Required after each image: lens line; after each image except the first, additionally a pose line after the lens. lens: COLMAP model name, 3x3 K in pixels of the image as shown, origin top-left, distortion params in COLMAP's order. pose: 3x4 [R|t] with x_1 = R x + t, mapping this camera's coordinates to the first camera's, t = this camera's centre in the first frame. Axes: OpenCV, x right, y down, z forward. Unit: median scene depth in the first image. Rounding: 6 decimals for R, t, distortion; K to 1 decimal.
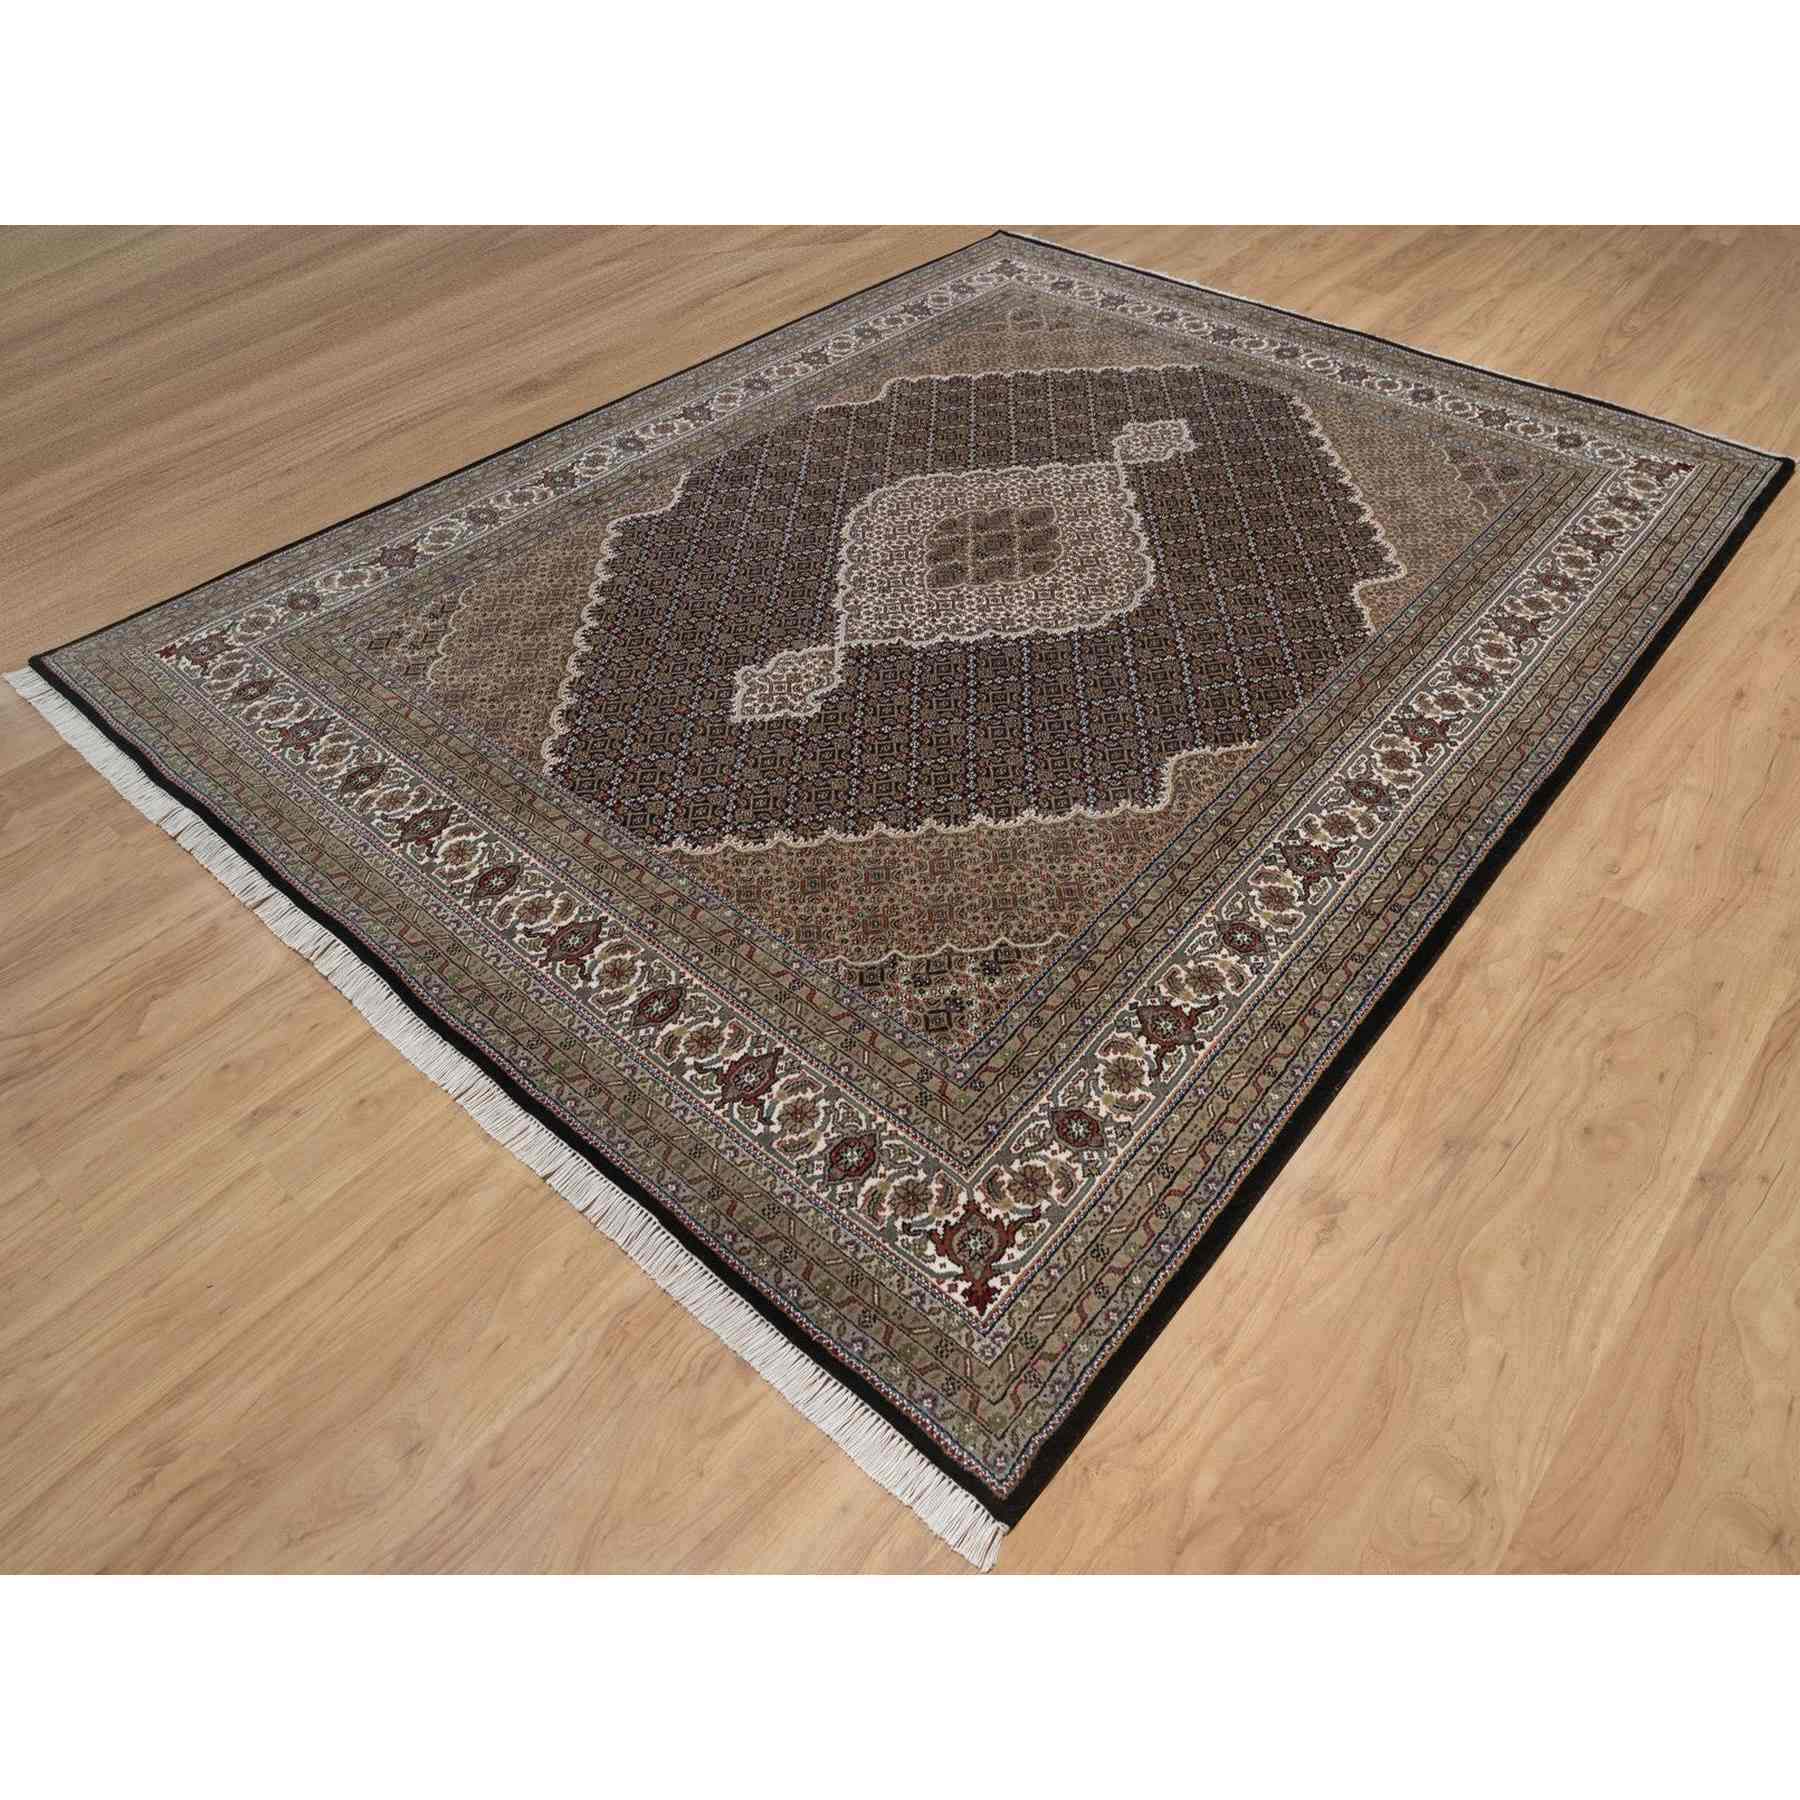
lens RADIAL K [[1169.2, 0, 900.0], [0, 1169.2, 900.0], [0, 0, 1]] dist [-0.002782, -0.001066]
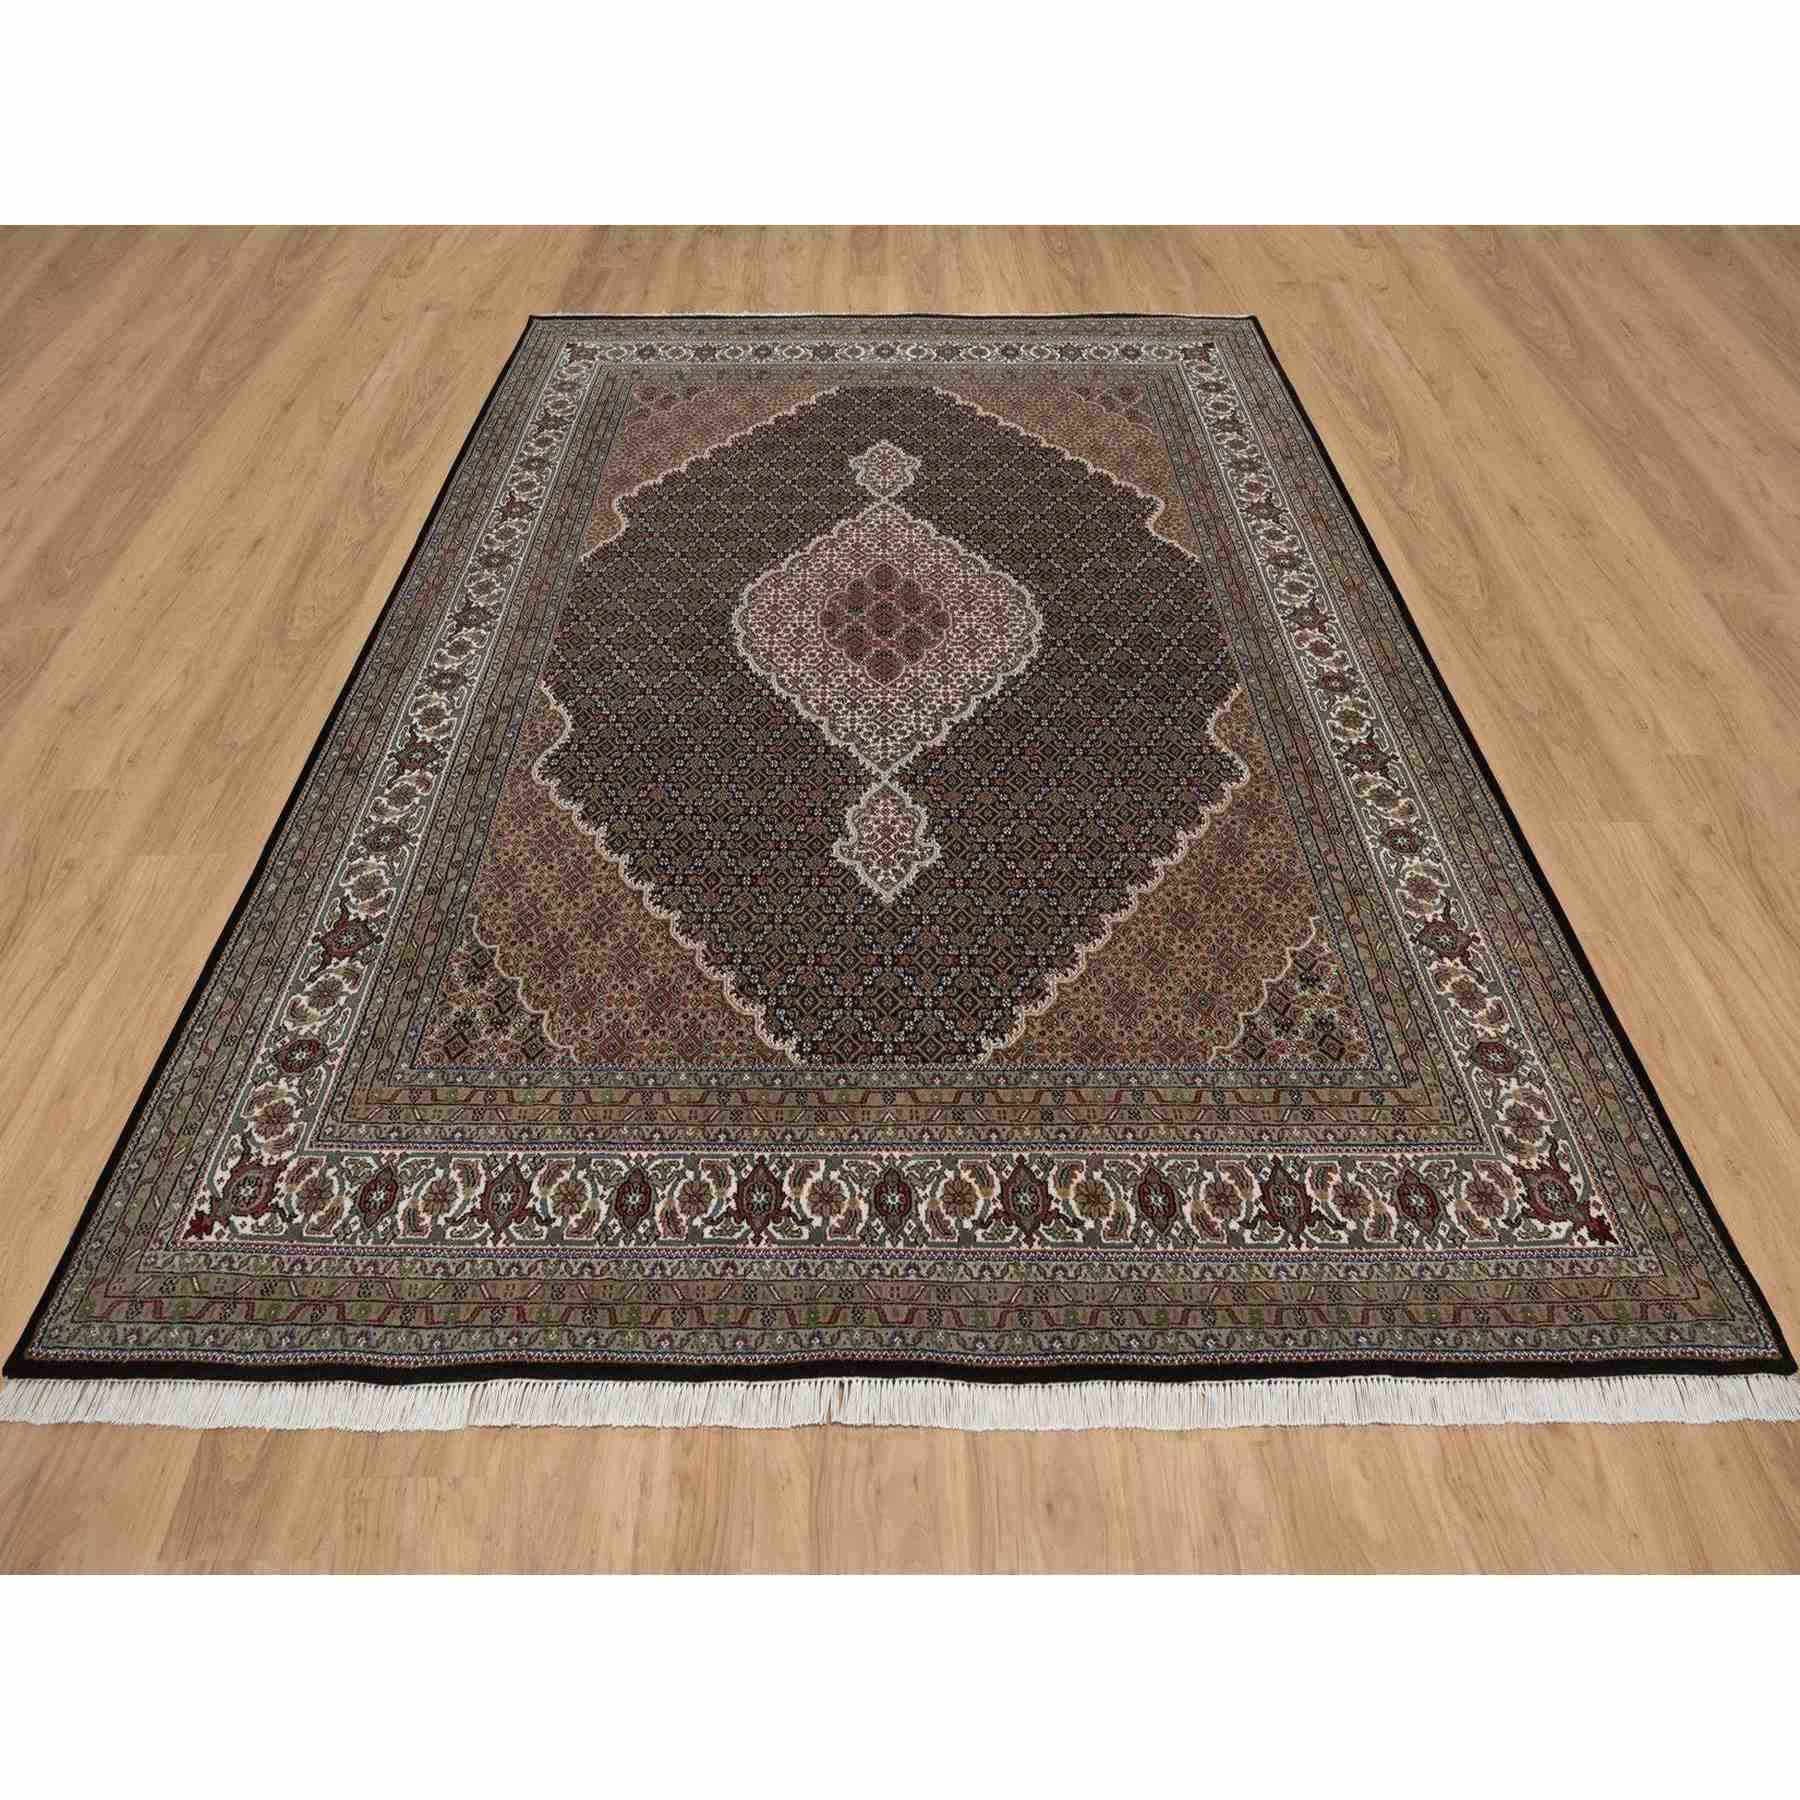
lens RADIAL K [[1037.3, 0, 969.0], [0, 1037.3, 870.9], [0, 0, 1]] dist [-0.001043, -0.001082]
pose [[0.763880, -0.497117, 0.411536, -0.384236], [0.478037, 0.864255, 0.156664, -0.248361], [-0.433553, 0.077057, 0.897828, 0.200393]]
